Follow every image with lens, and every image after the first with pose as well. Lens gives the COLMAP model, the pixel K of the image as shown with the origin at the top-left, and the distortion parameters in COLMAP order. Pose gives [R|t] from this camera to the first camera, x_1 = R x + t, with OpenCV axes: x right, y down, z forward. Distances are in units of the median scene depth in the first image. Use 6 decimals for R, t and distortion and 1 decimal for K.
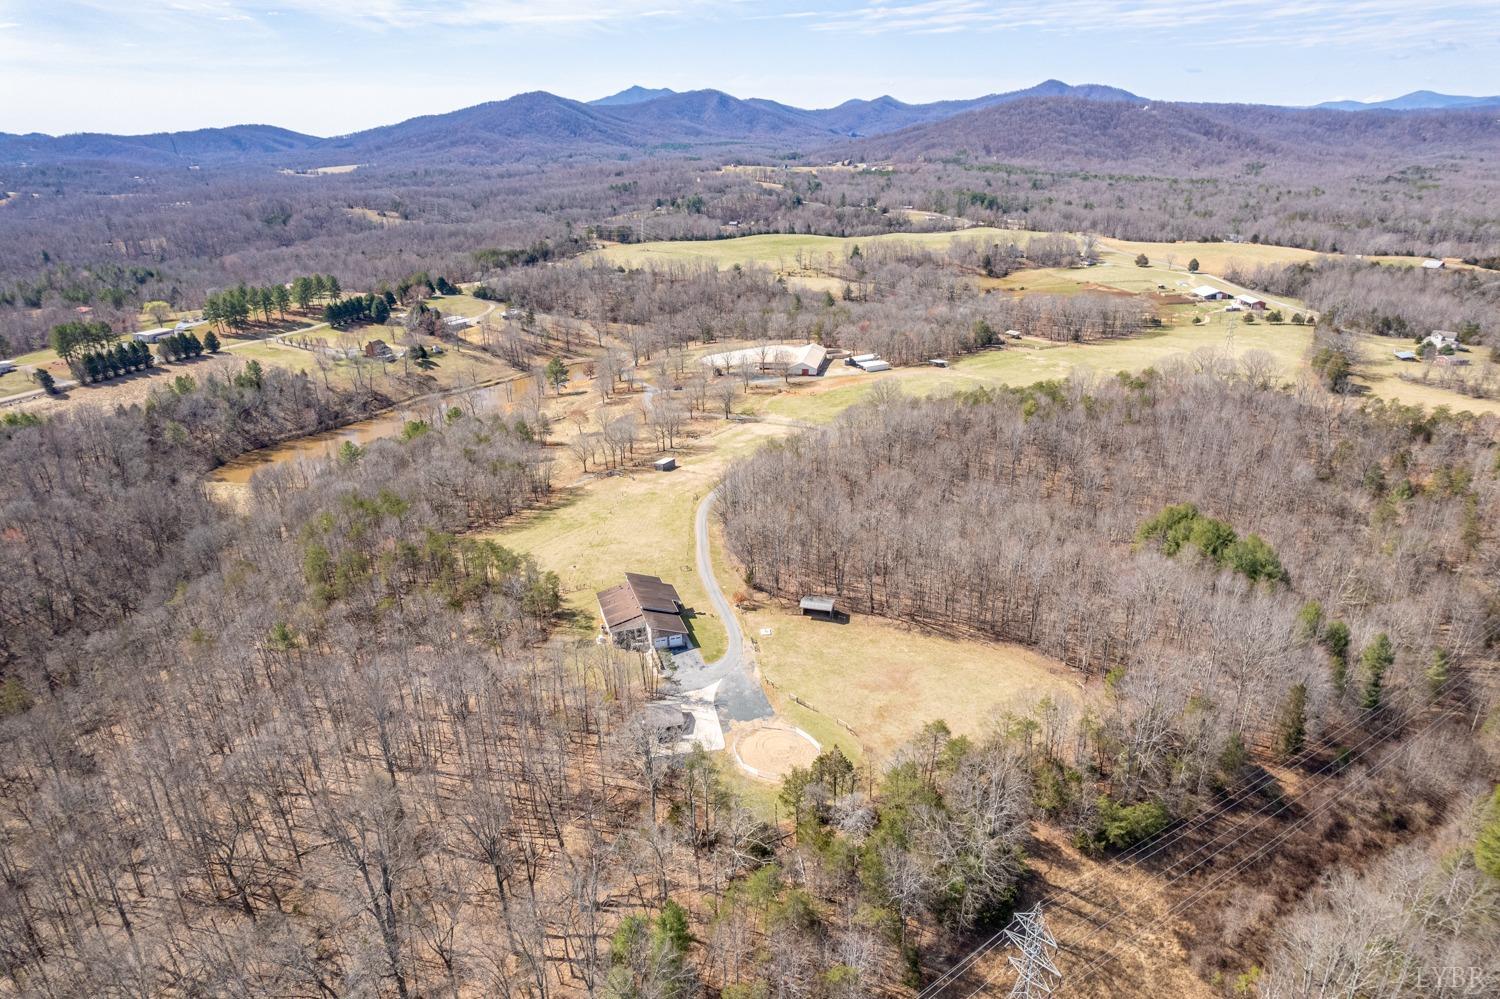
lens RADIAL K [[961.8, 0, 752.1], [0, 961.8, 500.3], [0, 0, 1]] dist [-0.081280, 0.074176]
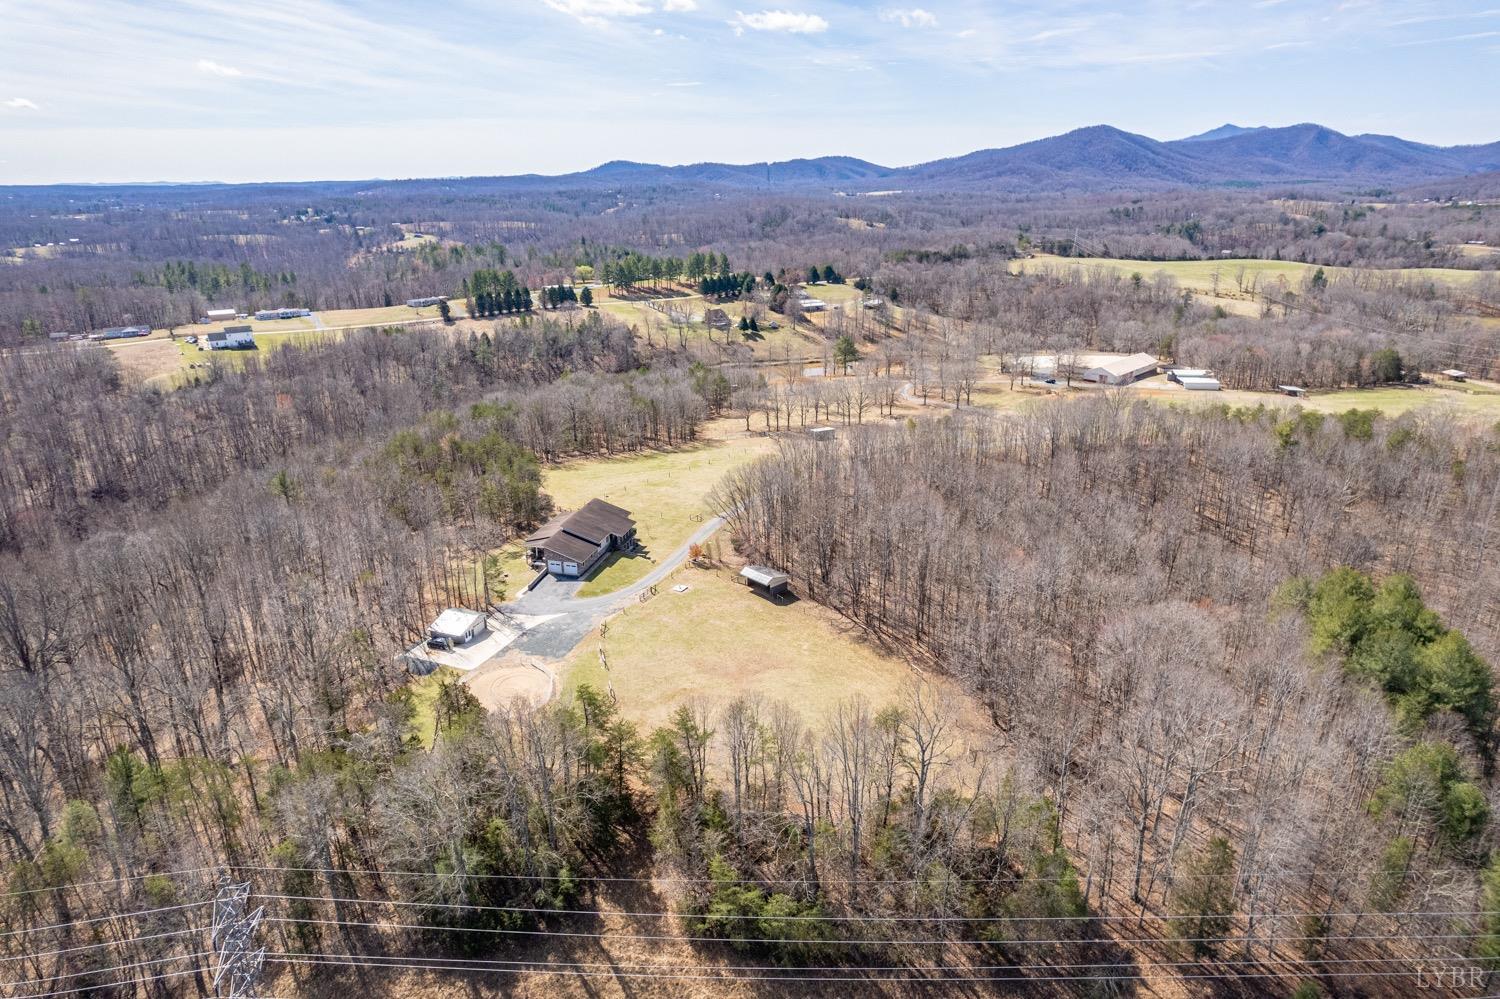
lens RADIAL K [[961.8, 0, 752.1], [0, 961.8, 500.3], [0, 0, 1]] dist [-0.081280, 0.074176]
pose [[0.849860, 0.175406, -0.496961, 0.205517], [-0.193383, 0.981000, 0.015545, 0.015115], [0.490246, 0.082892, 0.867633, 0.123436]]
